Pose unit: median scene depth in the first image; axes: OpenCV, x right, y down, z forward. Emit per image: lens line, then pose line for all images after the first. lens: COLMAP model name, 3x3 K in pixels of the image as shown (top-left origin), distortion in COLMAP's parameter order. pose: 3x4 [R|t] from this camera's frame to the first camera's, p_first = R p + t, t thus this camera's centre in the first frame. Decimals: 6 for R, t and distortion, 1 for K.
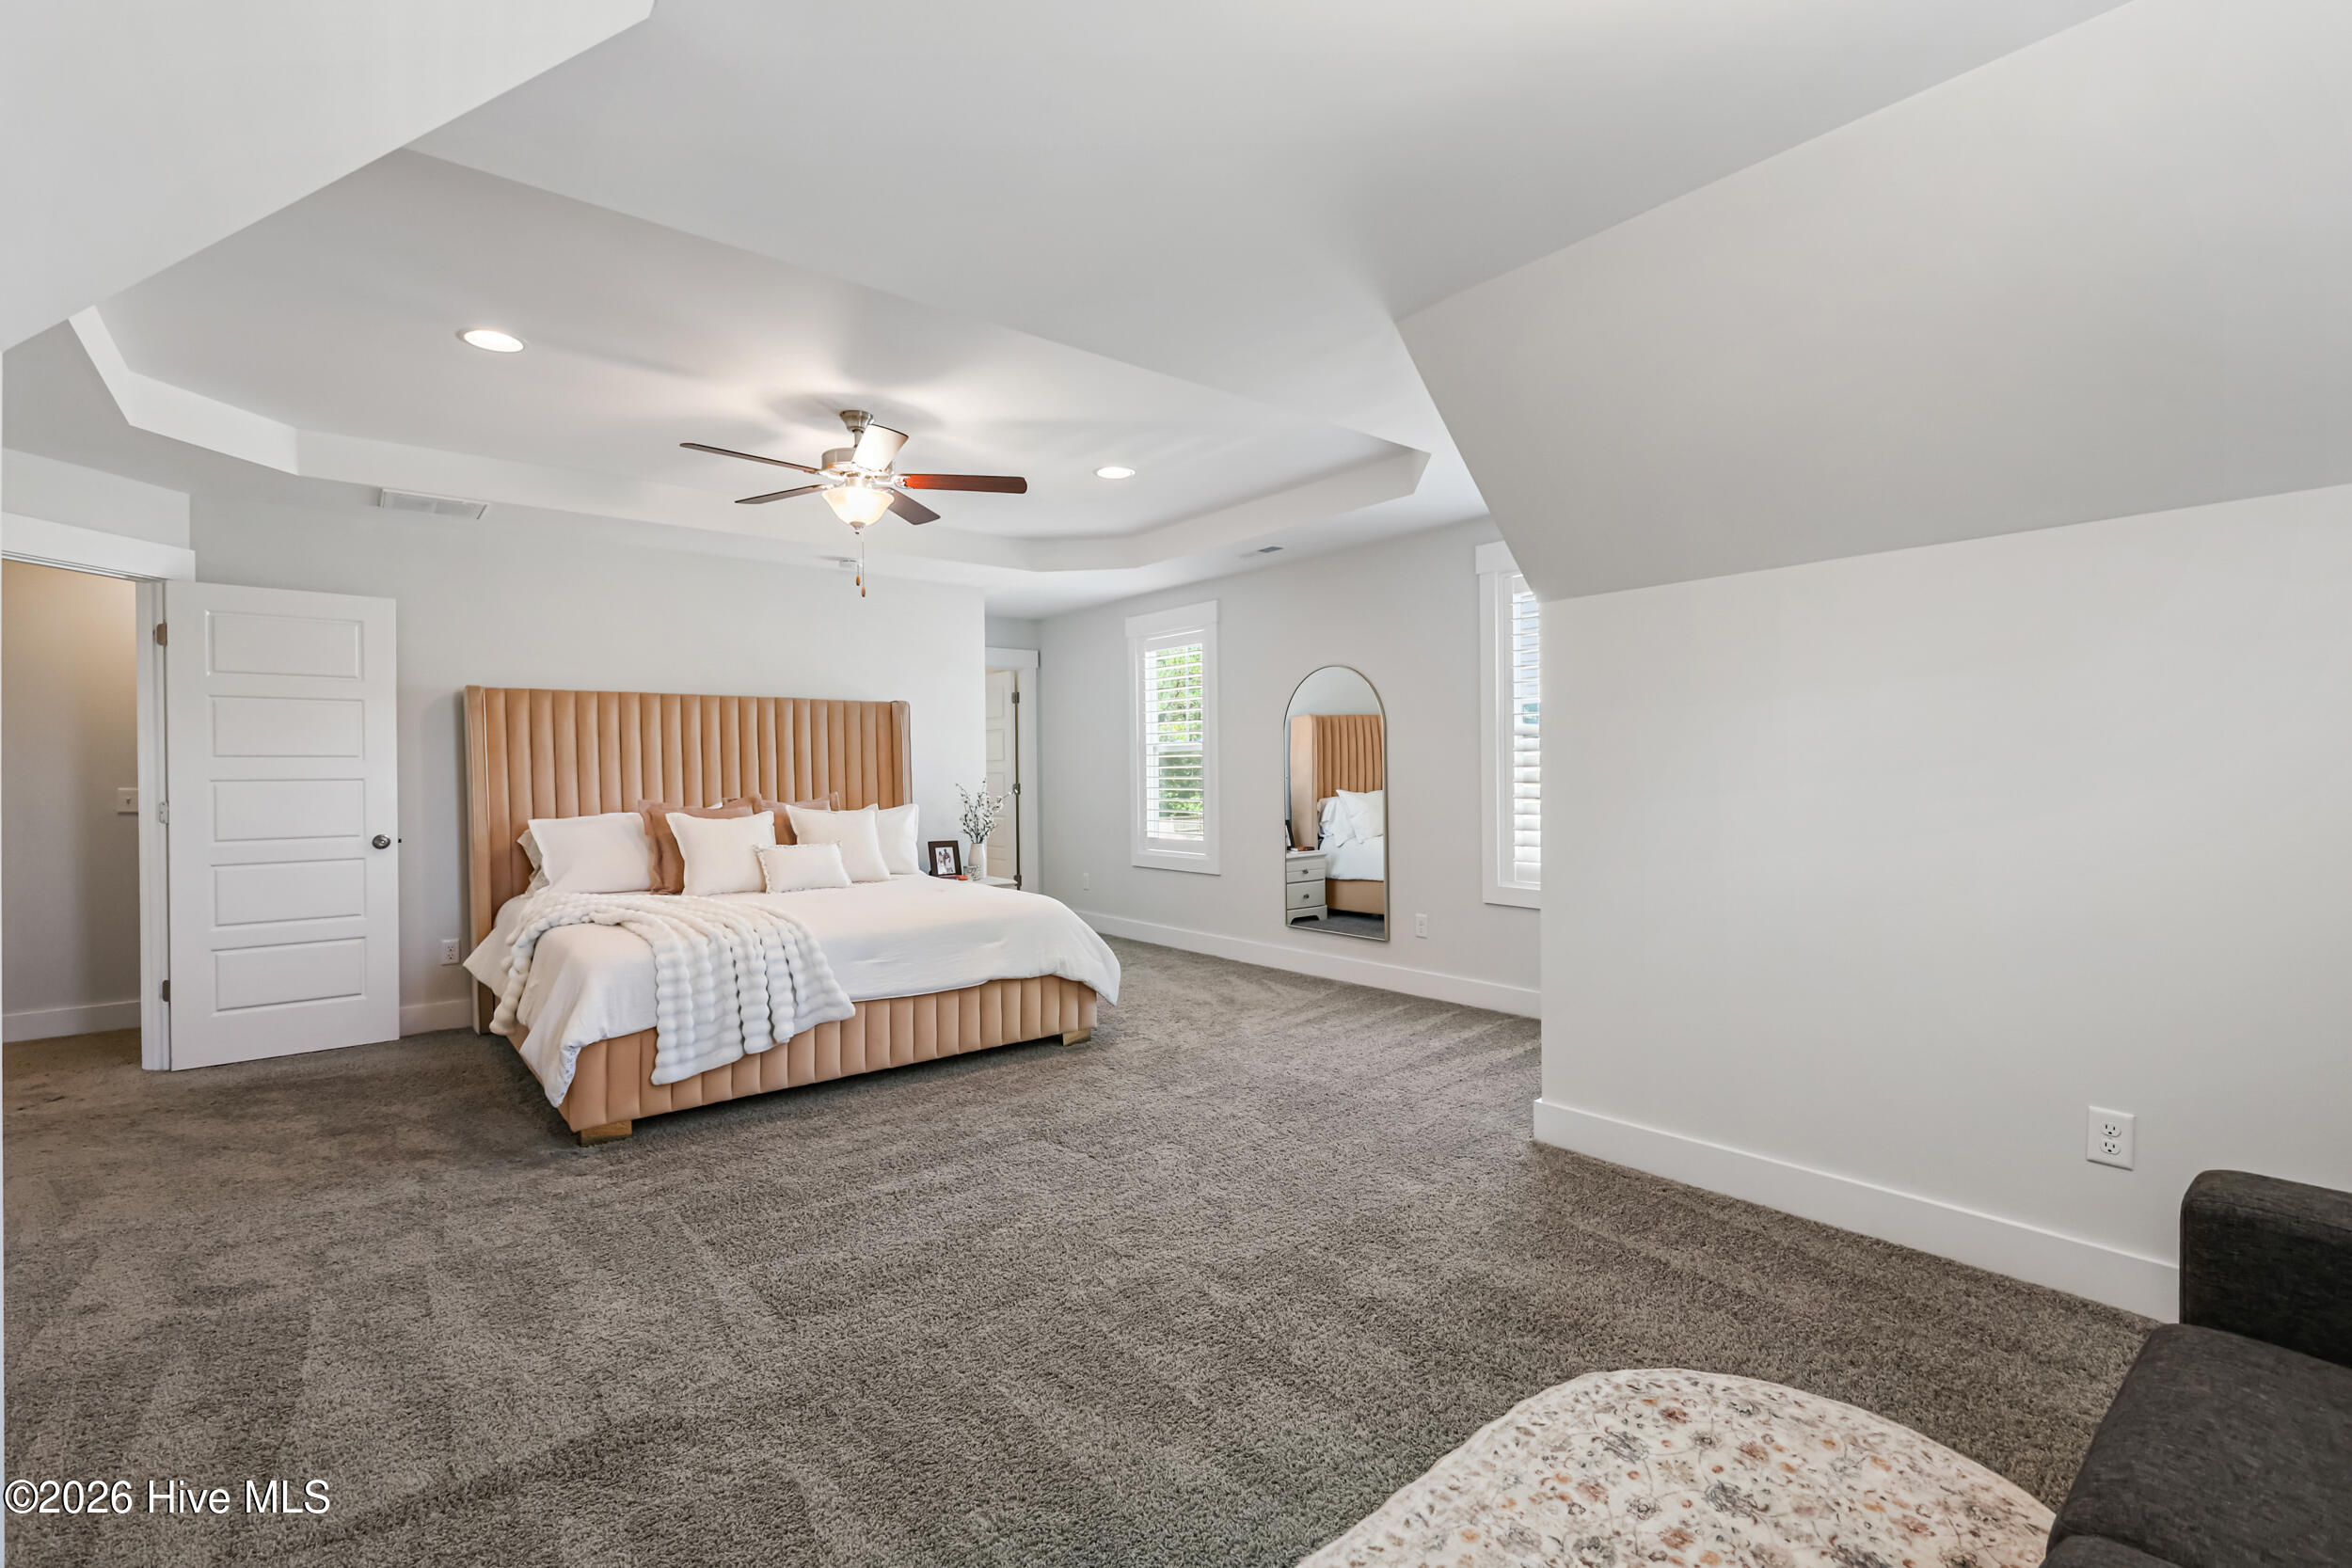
lens RADIAL K [[1018.4, 0, 1172.2], [0, 1018.4, 785.3], [0, 0, 1]] dist [0.004904, -0.000093]
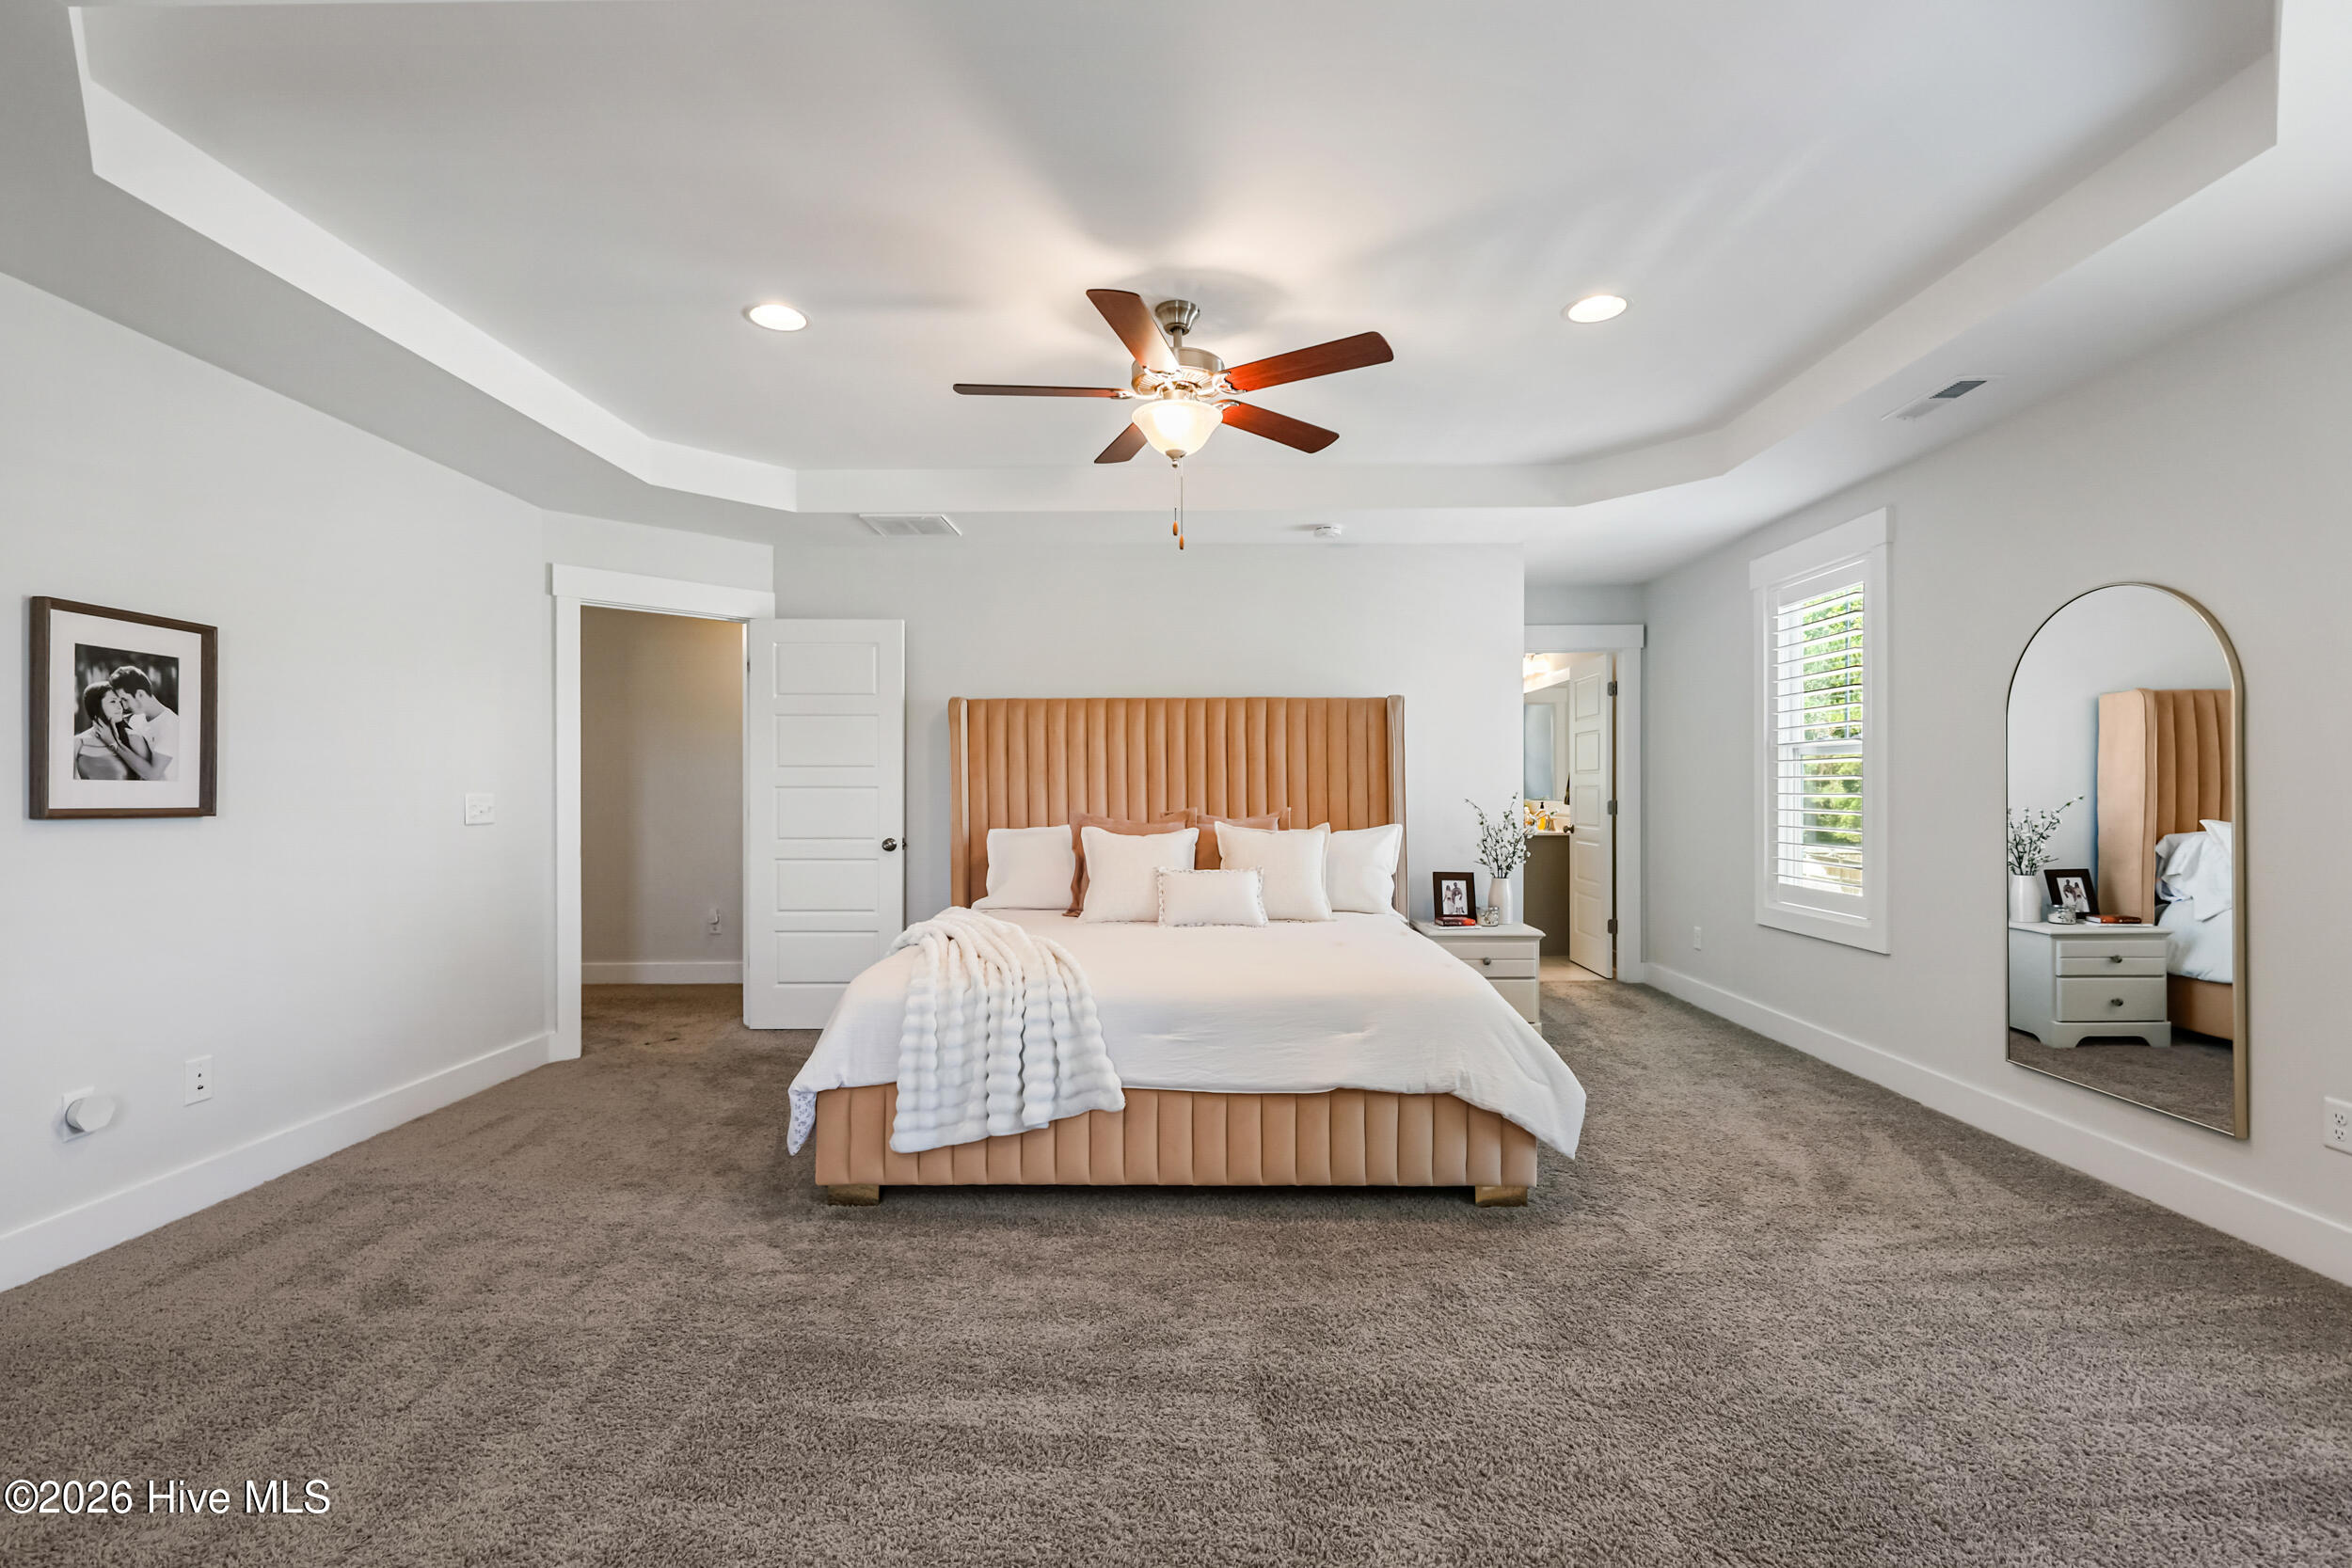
lens RADIAL K [[1018.4, 0, 1181.1], [0, 1018.4, 798.0], [0, 0, 1]] dist [0.004904, -0.000093]
pose [[0.773197, 0.015106, -0.633986, 0.157726], [-0.015127, 0.999871, 0.005375, -0.005038], [0.633985, 0.005434, 0.773326, 0.376075]]
